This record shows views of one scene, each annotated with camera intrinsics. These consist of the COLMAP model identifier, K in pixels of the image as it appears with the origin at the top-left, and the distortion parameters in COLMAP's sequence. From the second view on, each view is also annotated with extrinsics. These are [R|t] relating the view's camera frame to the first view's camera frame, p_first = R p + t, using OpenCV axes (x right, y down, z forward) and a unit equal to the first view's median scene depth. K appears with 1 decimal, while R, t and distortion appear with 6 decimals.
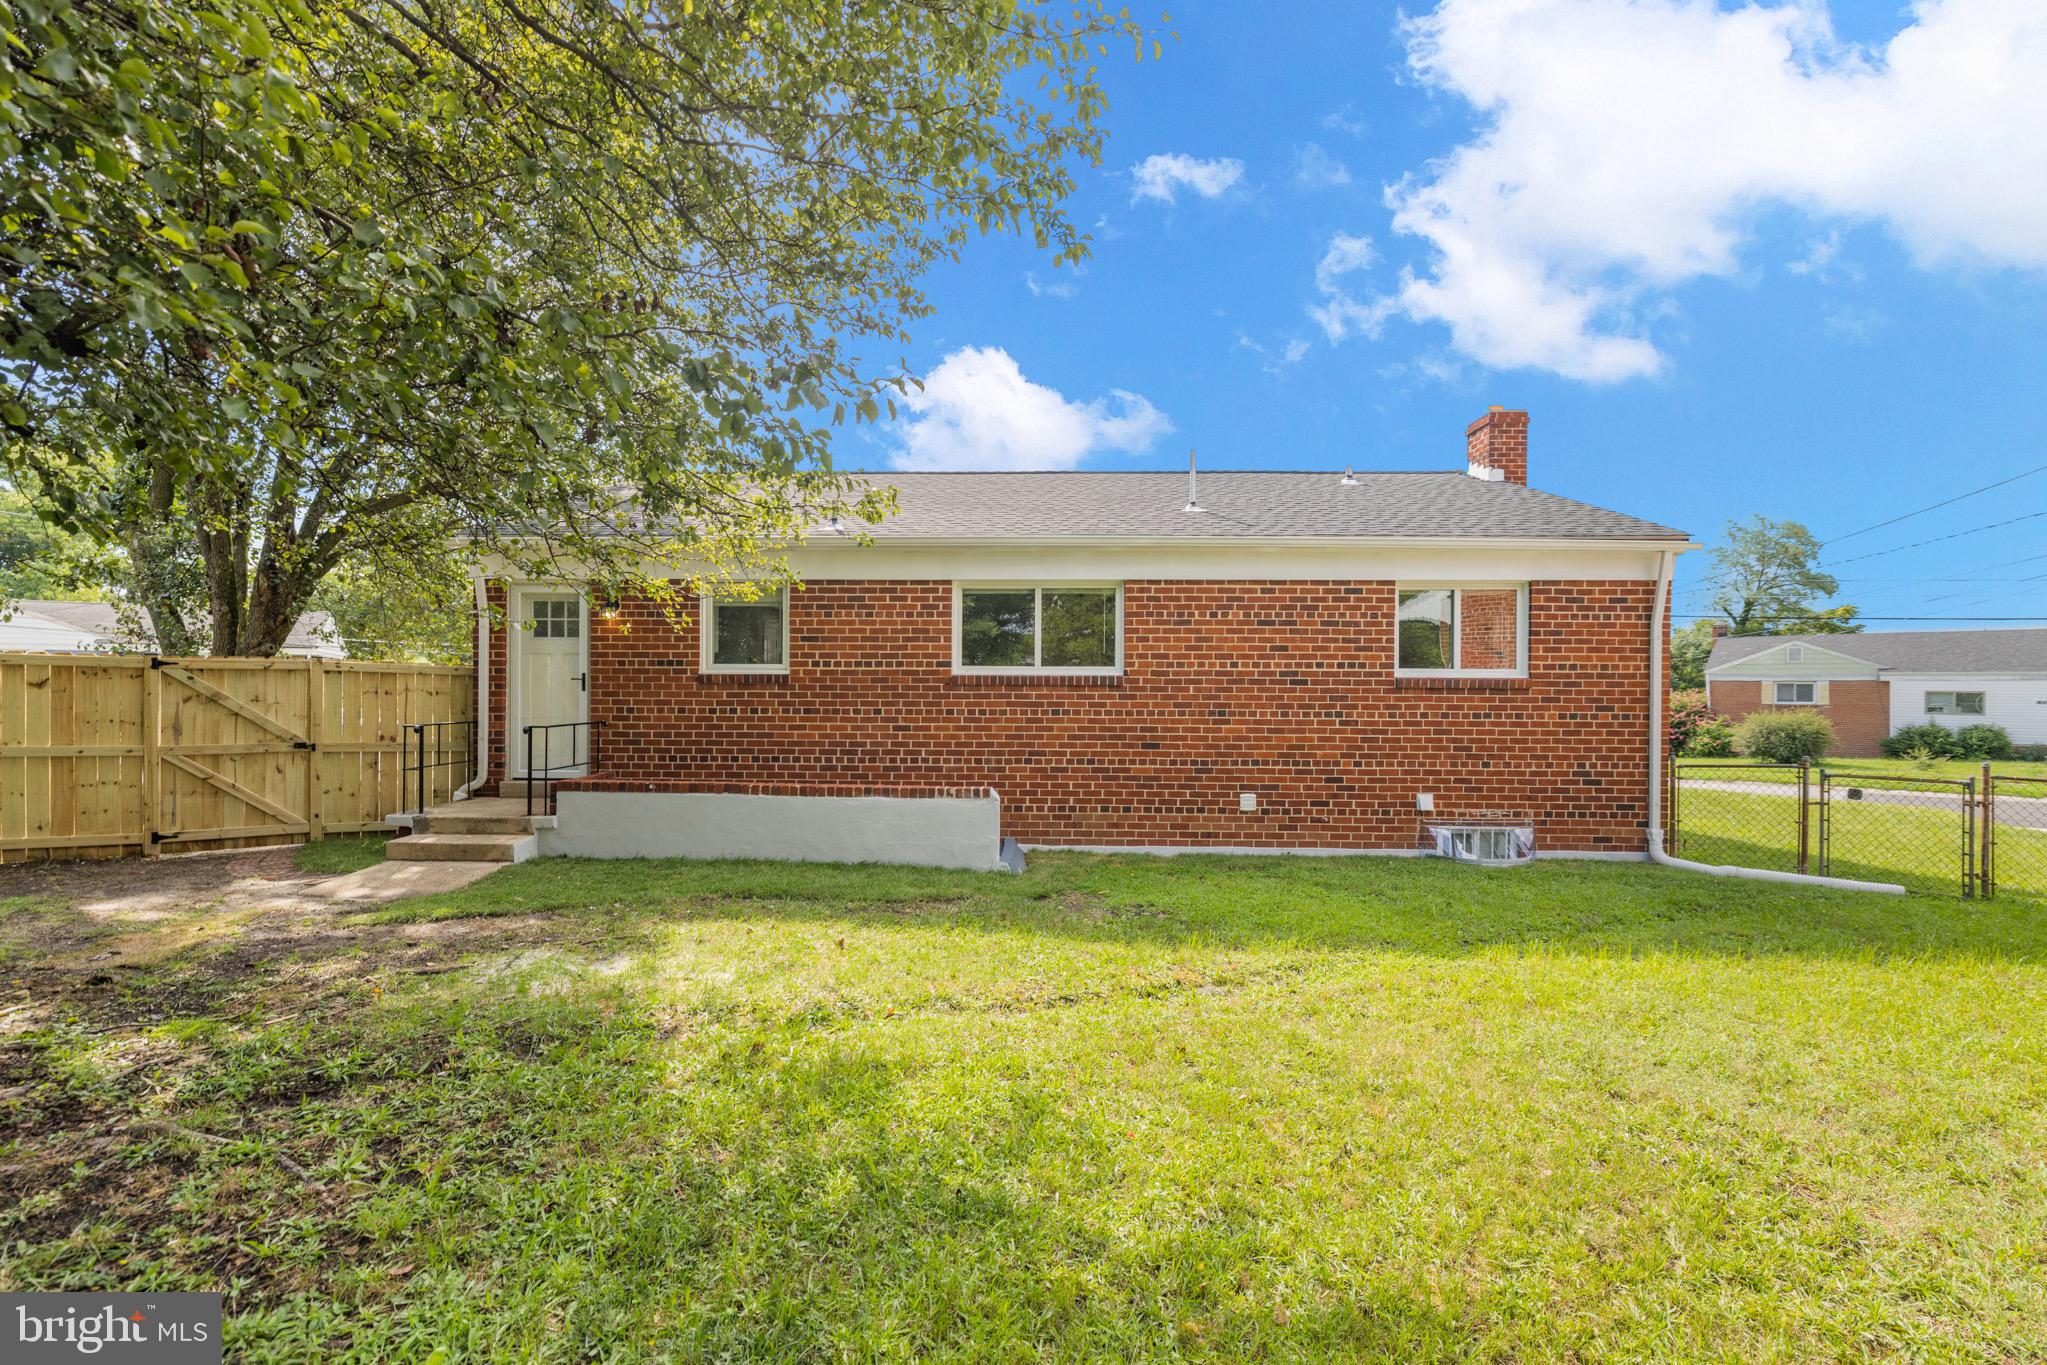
lens RADIAL K [[870.0, 0, 1029.0], [0, 870.0, 688.3], [0, 0, 1]] dist [0.000915, 0.000012]
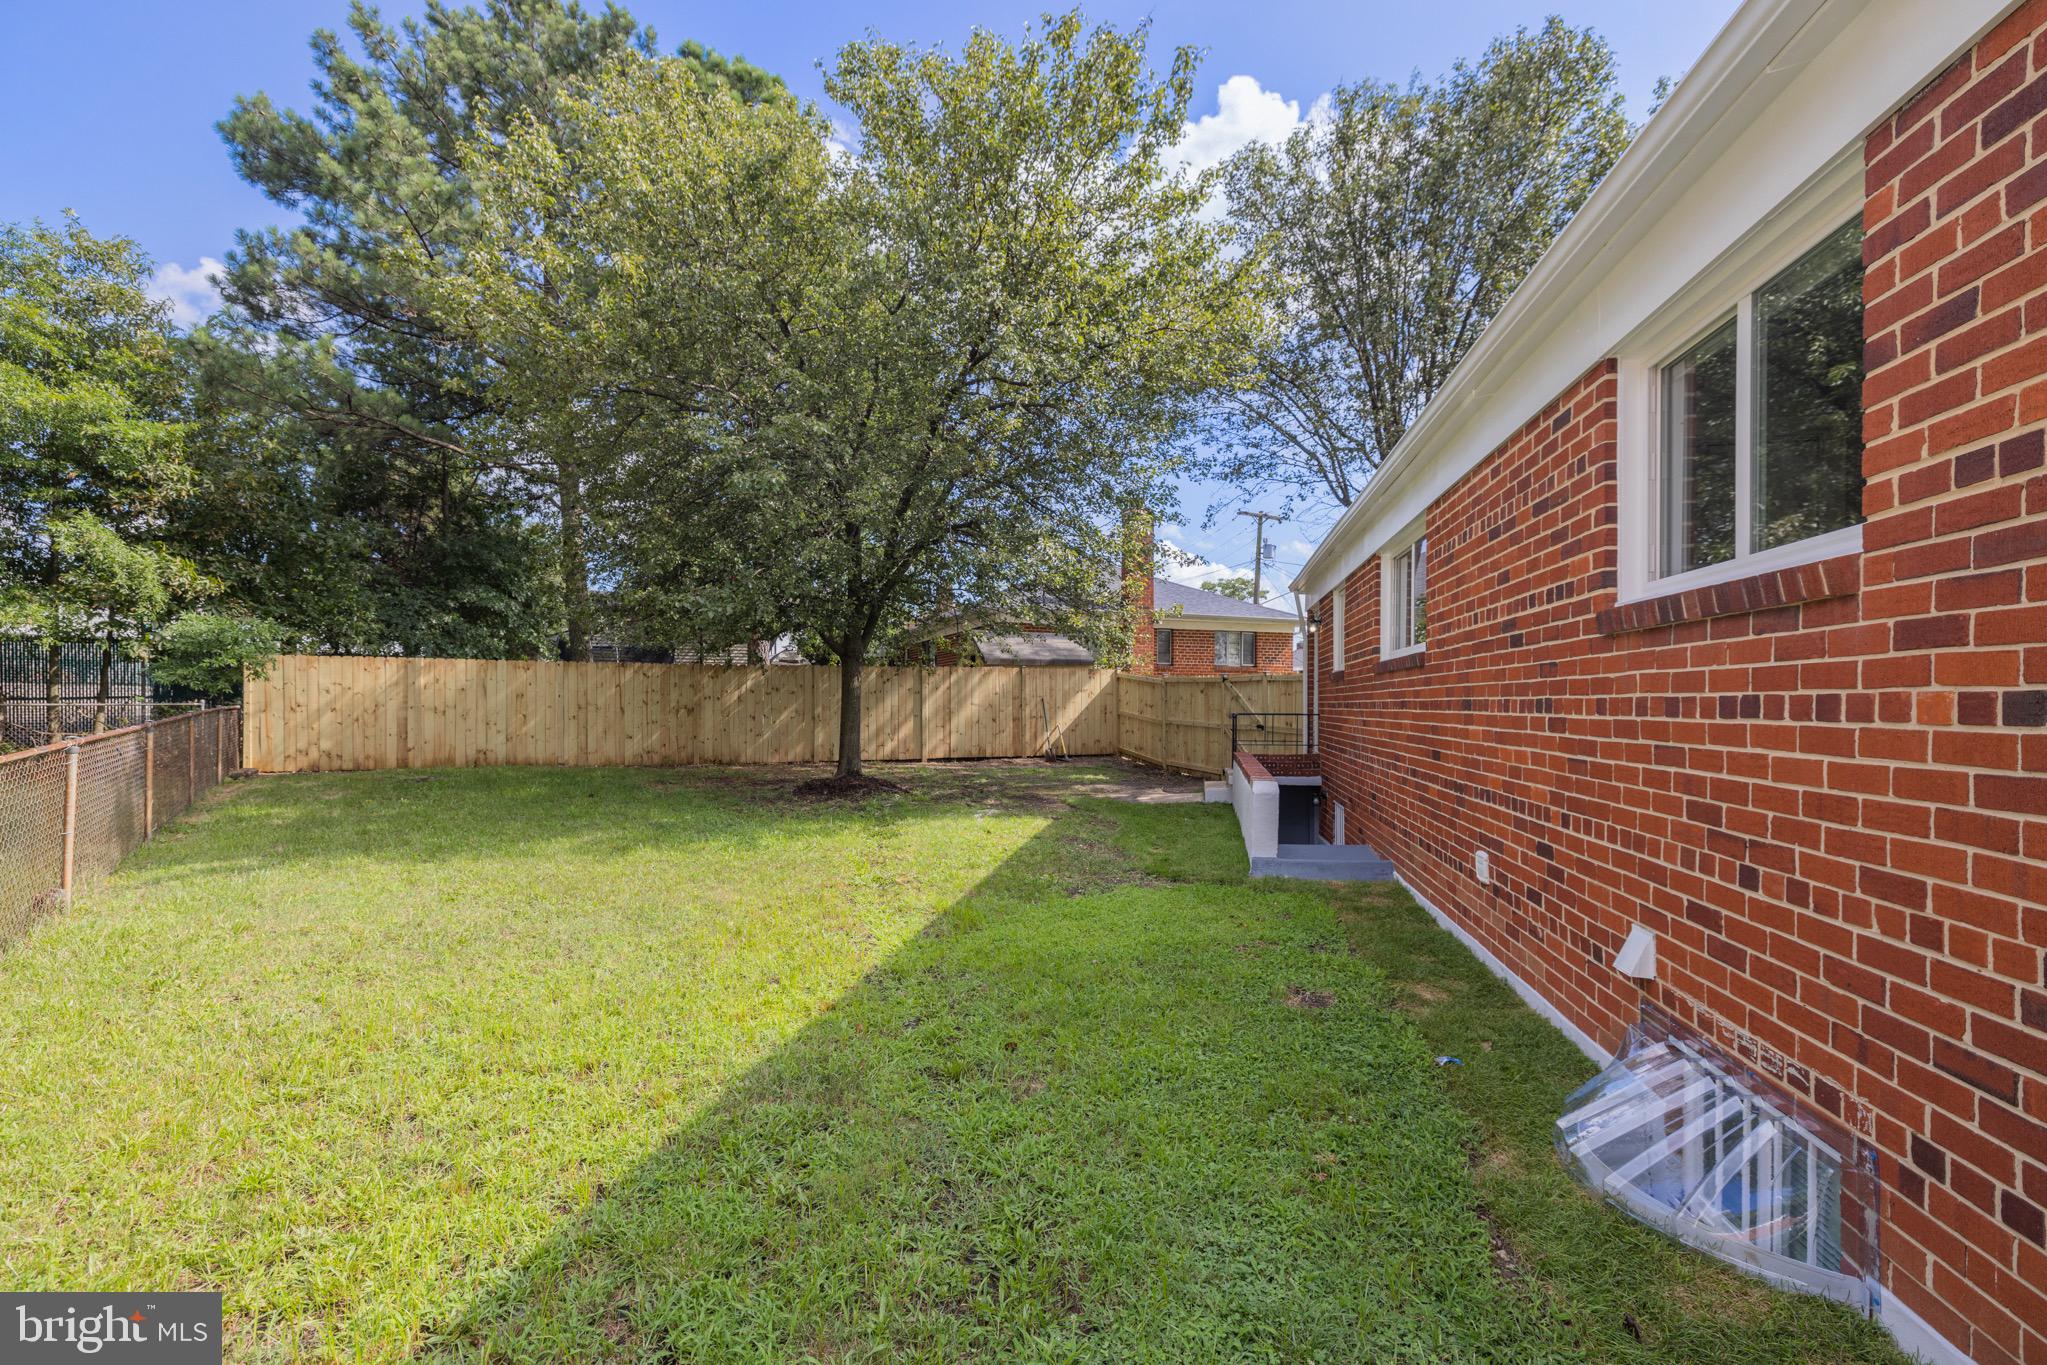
lens RADIAL K [[877.5, 0, 1023.1], [0, 877.5, 705.9], [0, 0, 1]] dist [0.000047, 0.000104]
pose [[-0.163603, -0.003580, -0.986520, 0.846155], [-0.008082, 0.999965, -0.002288, 0.033631], [0.986493, 0.007599, -0.163626, 0.806378]]
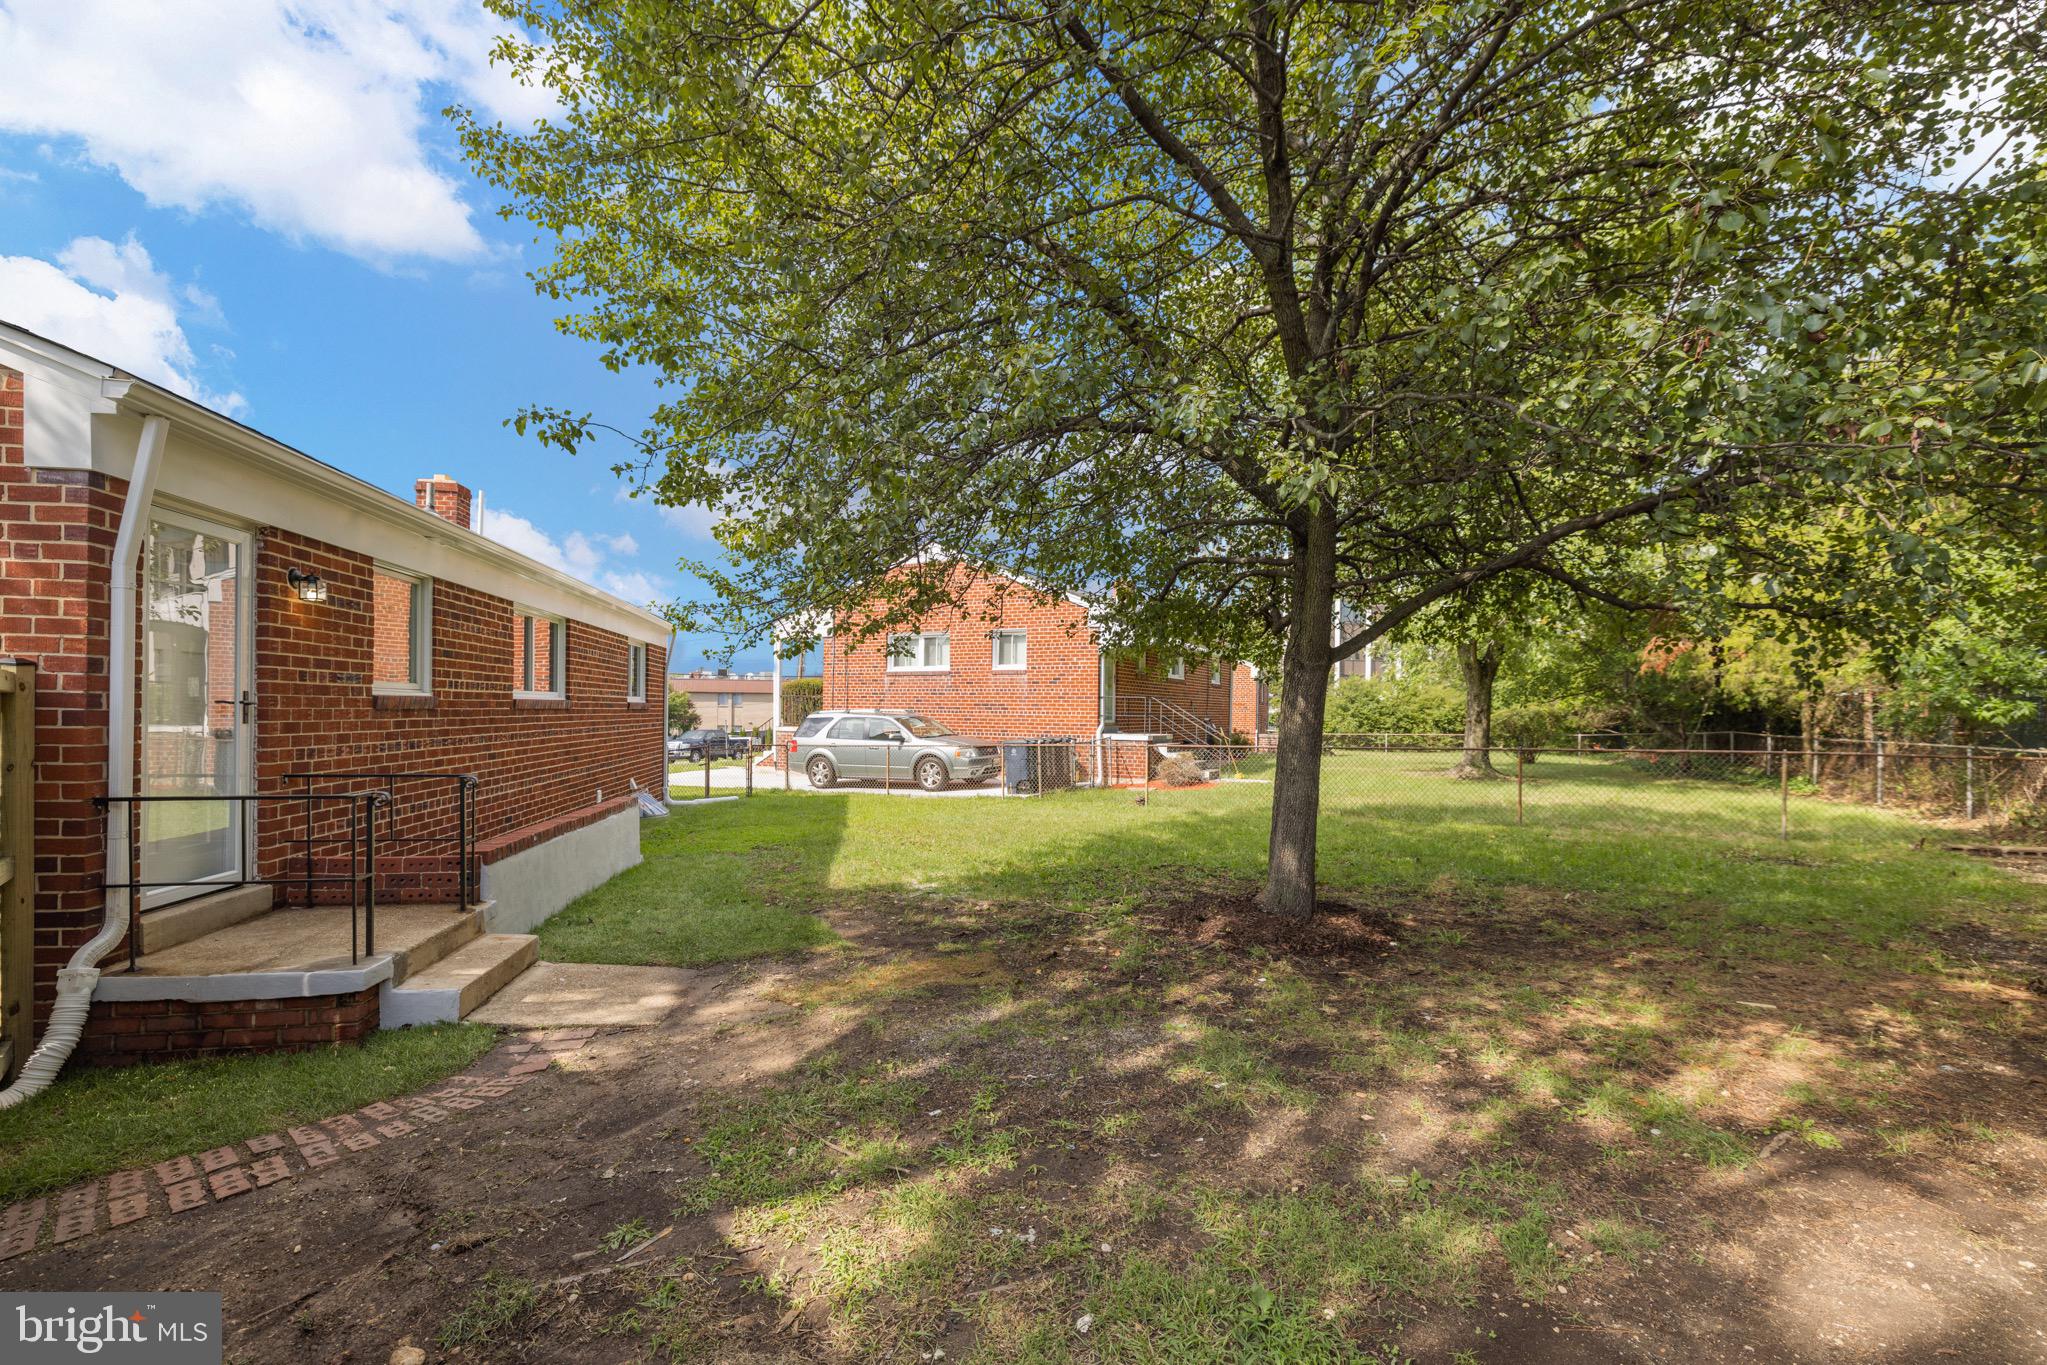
lens RADIAL K [[877.5, 0, 1023.1], [0, 877.5, 705.9], [0, 0, 1]] dist [0.000047, 0.000104]
pose [[-0.209501, -0.003212, 0.977803, -1.192354], [0.001766, 0.999992, 0.003663, -0.009769], [-0.977807, 0.002494, -0.209494, 0.652893]]
